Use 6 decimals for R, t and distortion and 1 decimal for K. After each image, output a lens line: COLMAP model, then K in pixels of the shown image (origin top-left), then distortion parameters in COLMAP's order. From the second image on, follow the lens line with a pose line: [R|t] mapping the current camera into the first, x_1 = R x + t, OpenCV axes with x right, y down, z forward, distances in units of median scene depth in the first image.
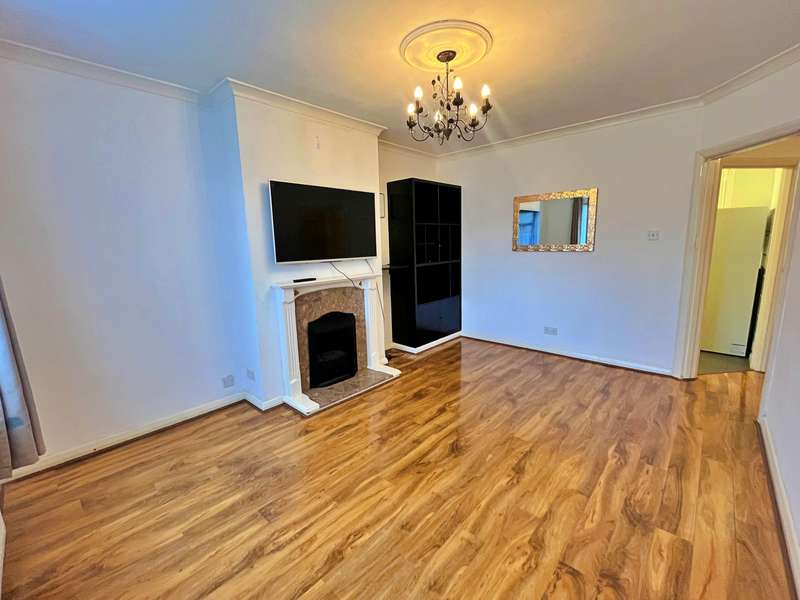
lens RADIAL K [[341.8, 0, 397.2], [0, 341.8, 301.8], [0, 0, 1]] dist [-0.000788, -0.000008]
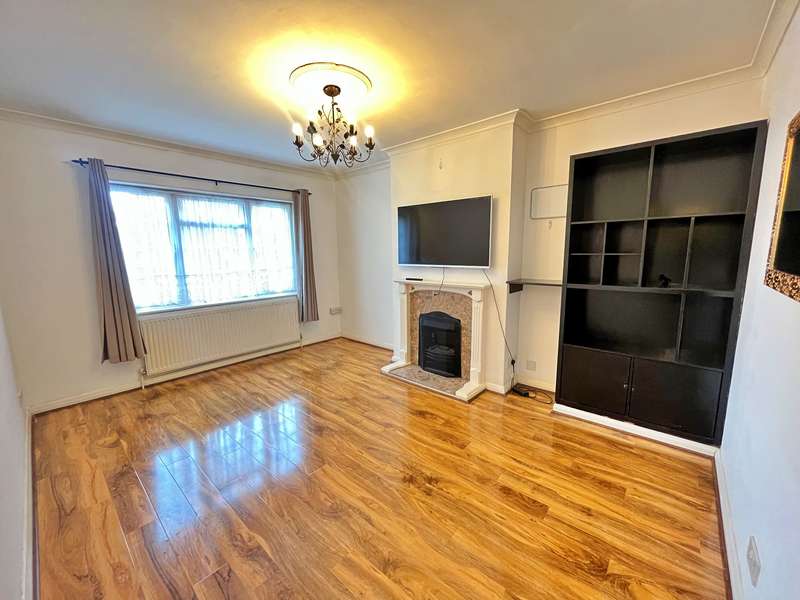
lens RADIAL K [[318.8, 0, 400.0], [0, 318.8, 300.0], [0, 0, 1]] dist [-0.000265, -0.000055]
pose [[0.033020, 0.177943, -0.983487, 0.903048], [-0.160757, 0.972157, 0.170496, -0.179682], [0.986442, 0.152473, 0.060706, 0.865352]]
